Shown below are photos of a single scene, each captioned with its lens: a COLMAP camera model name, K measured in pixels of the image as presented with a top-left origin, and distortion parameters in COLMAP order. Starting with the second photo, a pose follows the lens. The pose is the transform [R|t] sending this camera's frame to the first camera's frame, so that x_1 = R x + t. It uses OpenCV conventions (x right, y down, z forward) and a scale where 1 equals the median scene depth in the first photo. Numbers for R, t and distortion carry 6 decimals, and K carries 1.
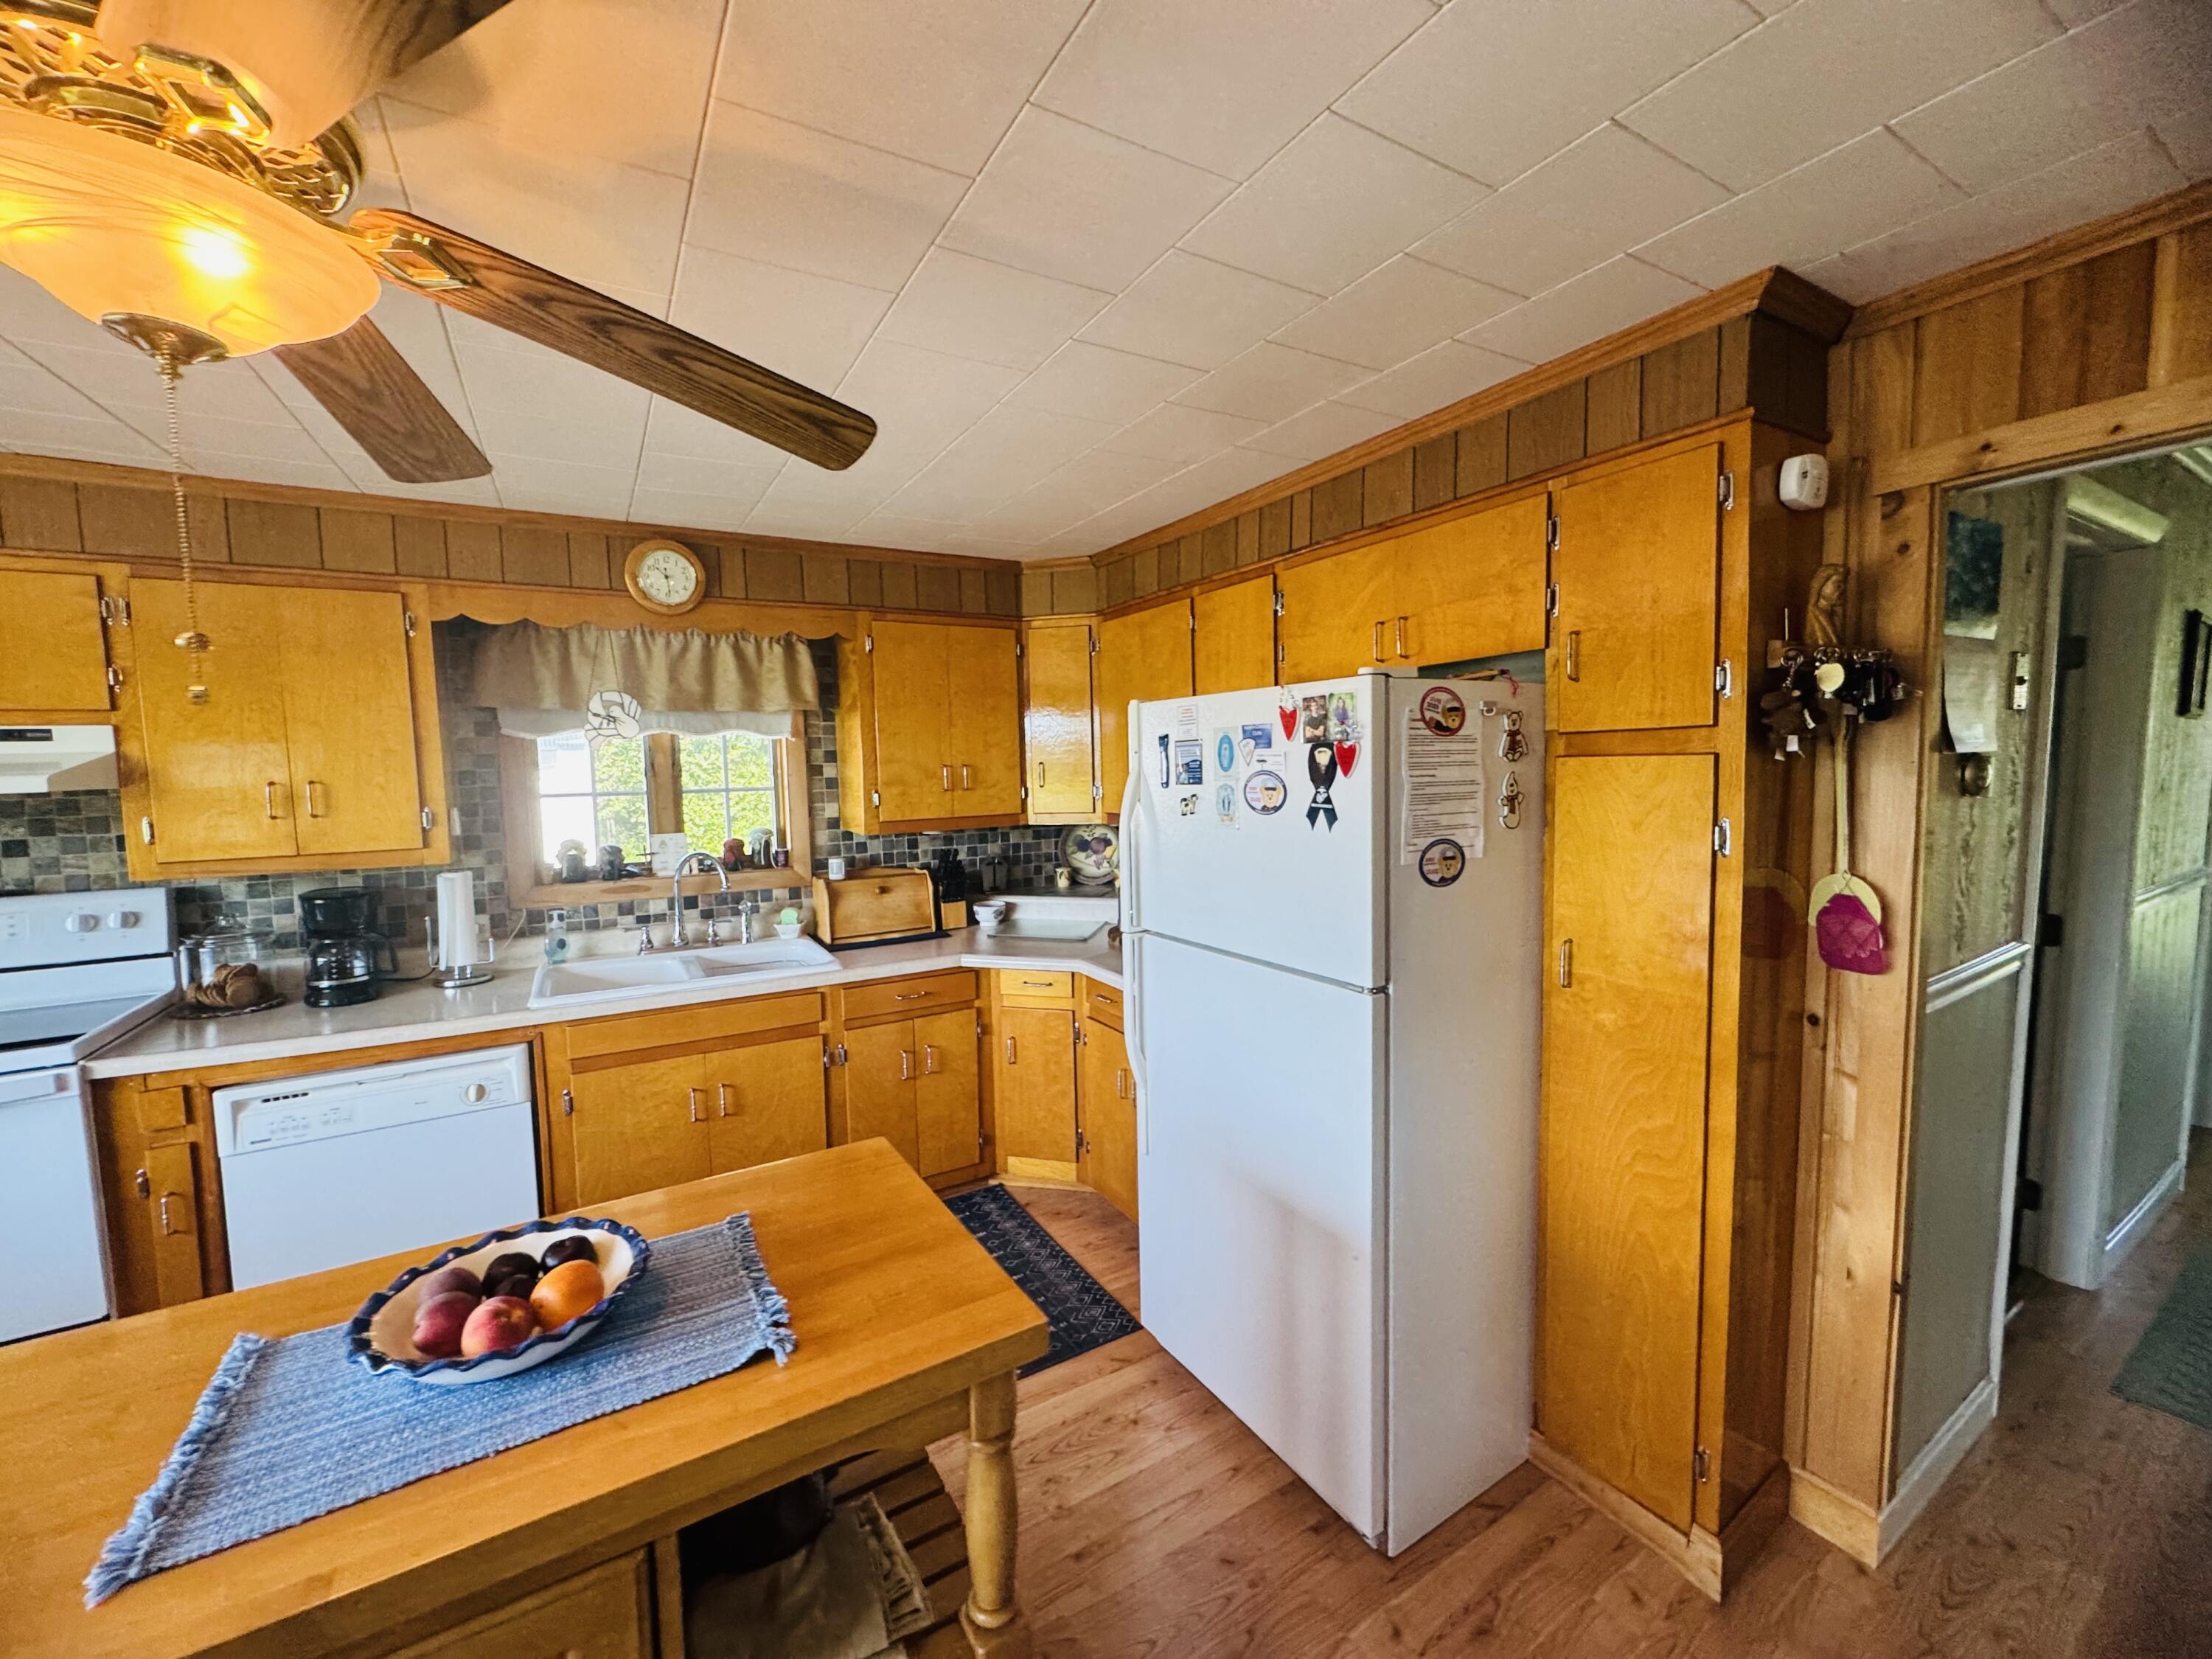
lens RADIAL K [[881.6, 0, 1107.0], [0, 881.6, 829.4], [0, 0, 1]] dist [-0.003446, 0.000122]
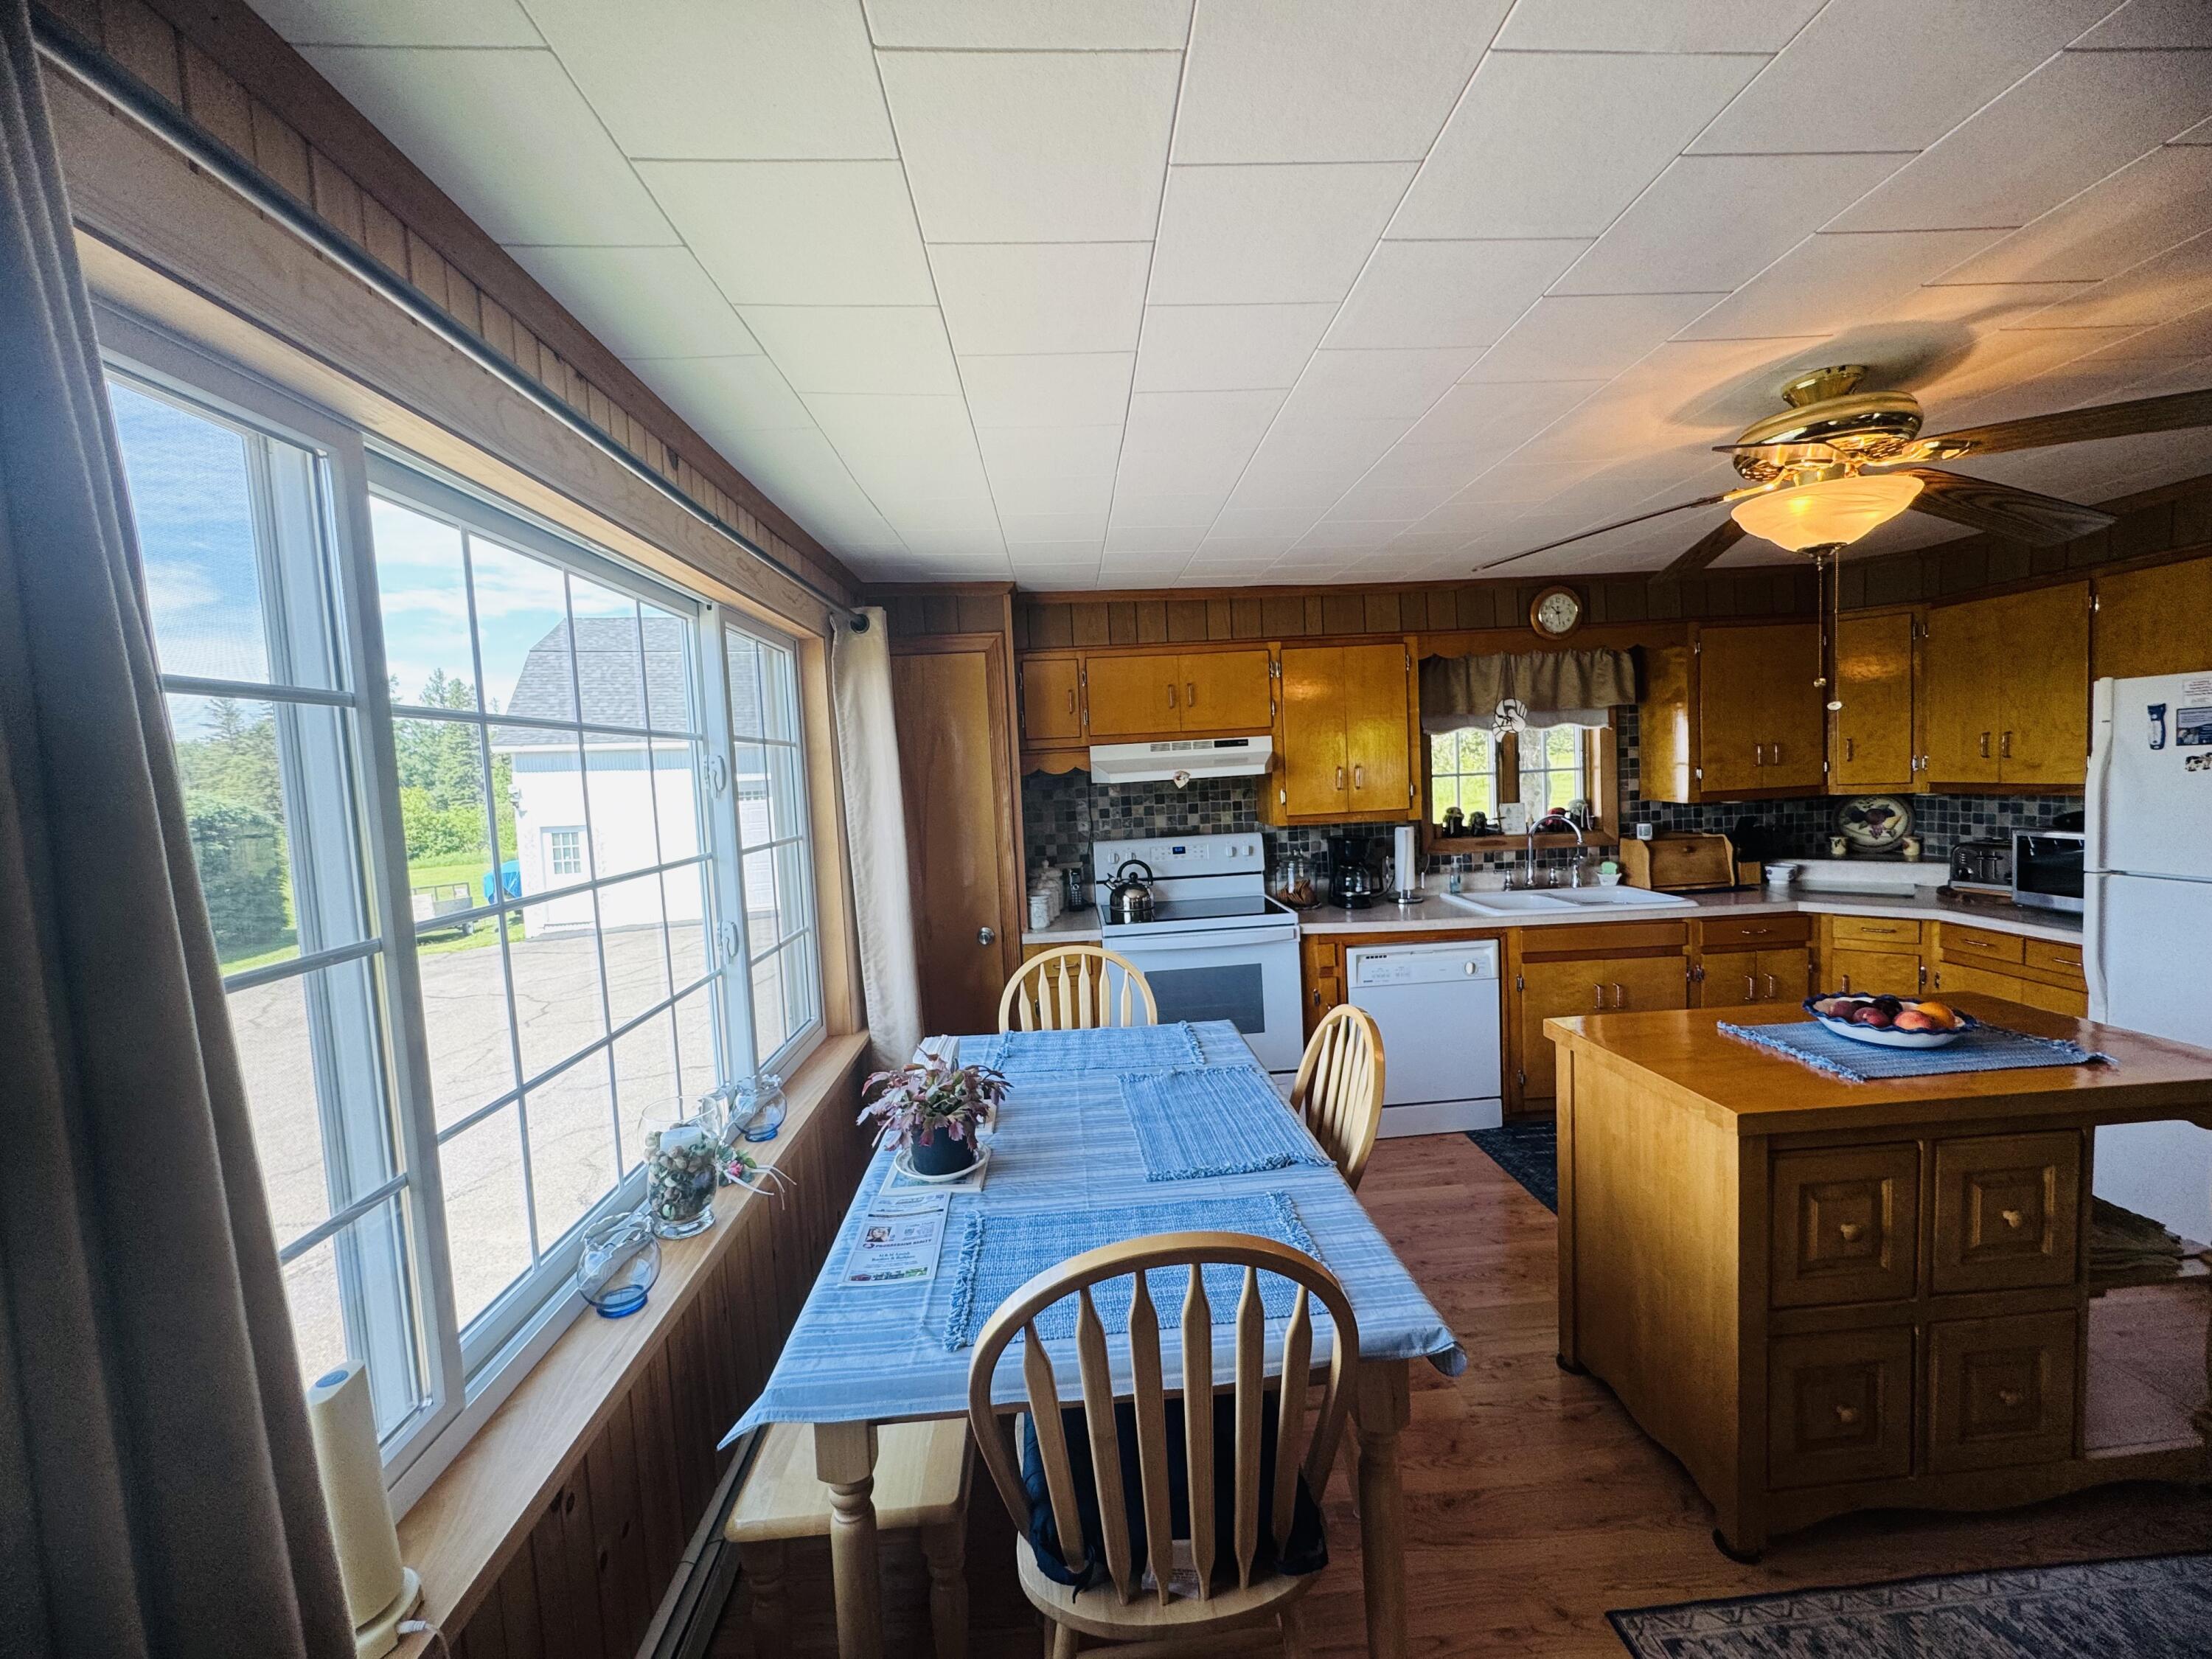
lens RADIAL K [[880.0, 0, 1106.9], [0, 880.0, 829.6], [0, 0, 1]] dist [-0.003282, 0.000422]
pose [[0.881217, 0.006375, -0.472669, -0.523718], [-0.004141, 0.999975, 0.005766, 0.050961], [0.472694, -0.003124, 0.881221, -0.601126]]
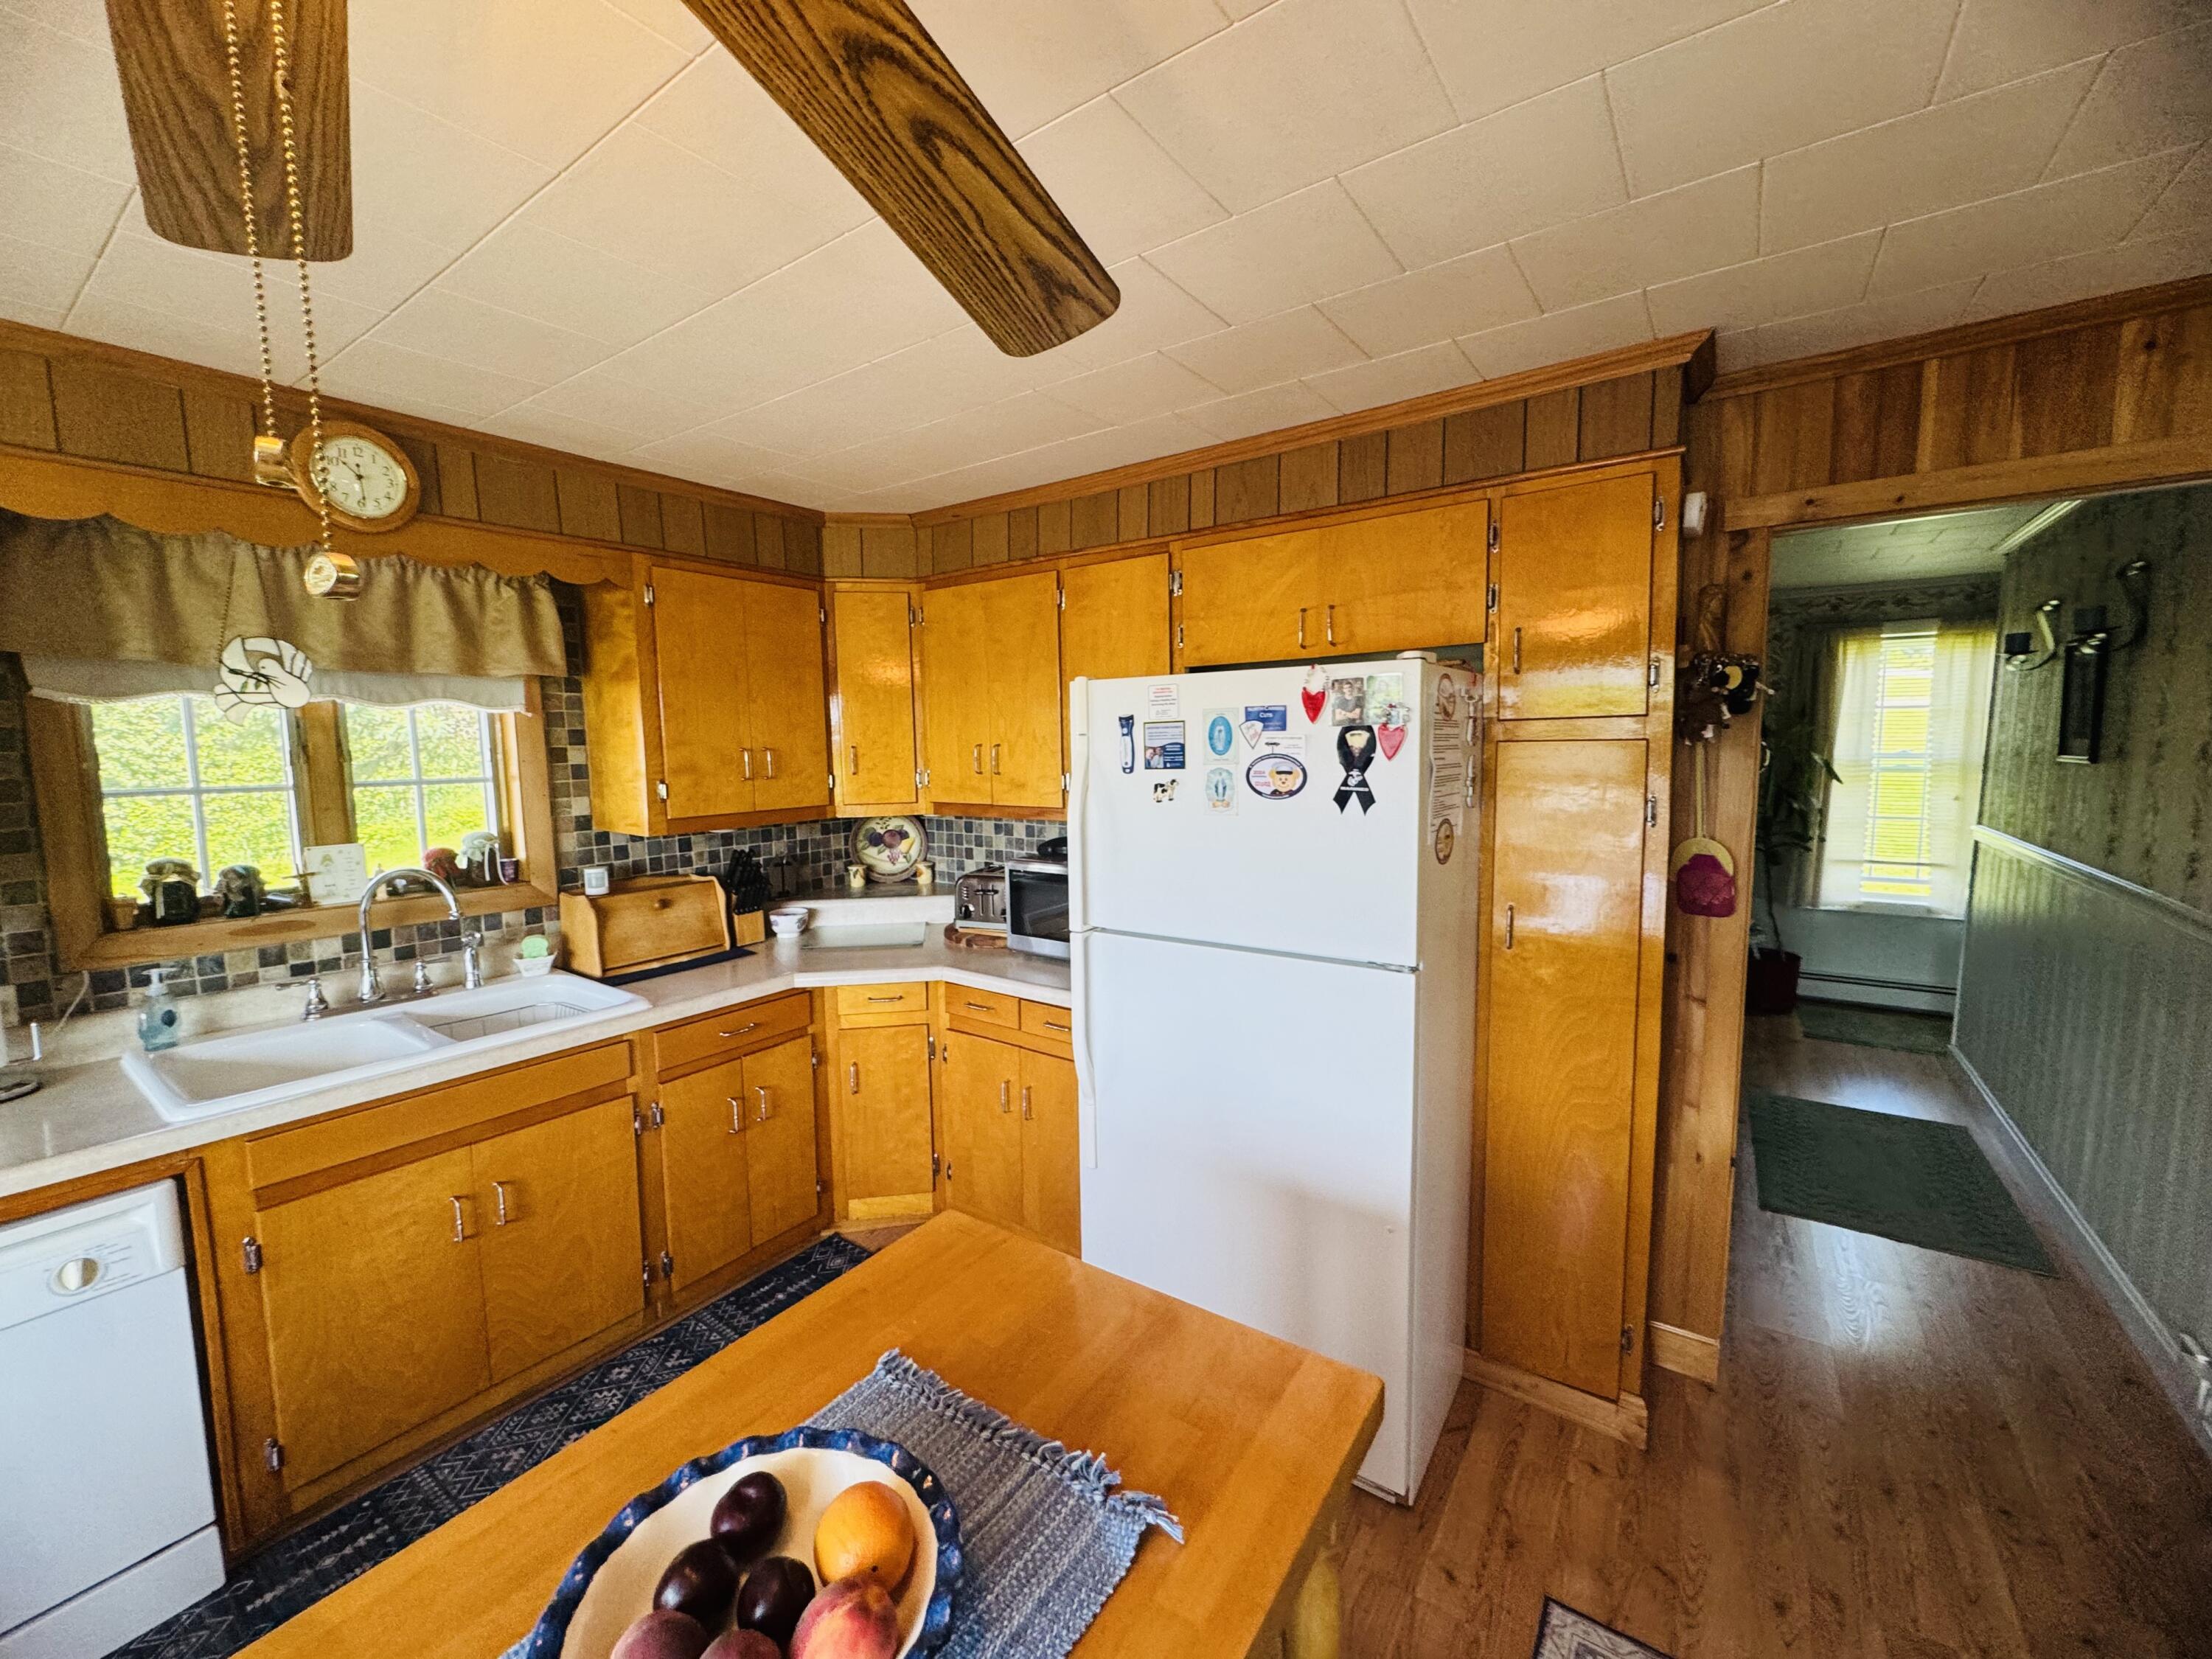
lens RADIAL K [[881.6, 0, 1107.0], [0, 881.6, 829.4], [0, 0, 1]] dist [-0.003446, 0.000122]
pose [[0.914376, -0.033416, 0.403486, -0.276967], [0.027578, 0.999414, 0.020272, -0.006045], [-0.403927, -0.007409, 0.914761, 0.134924]]
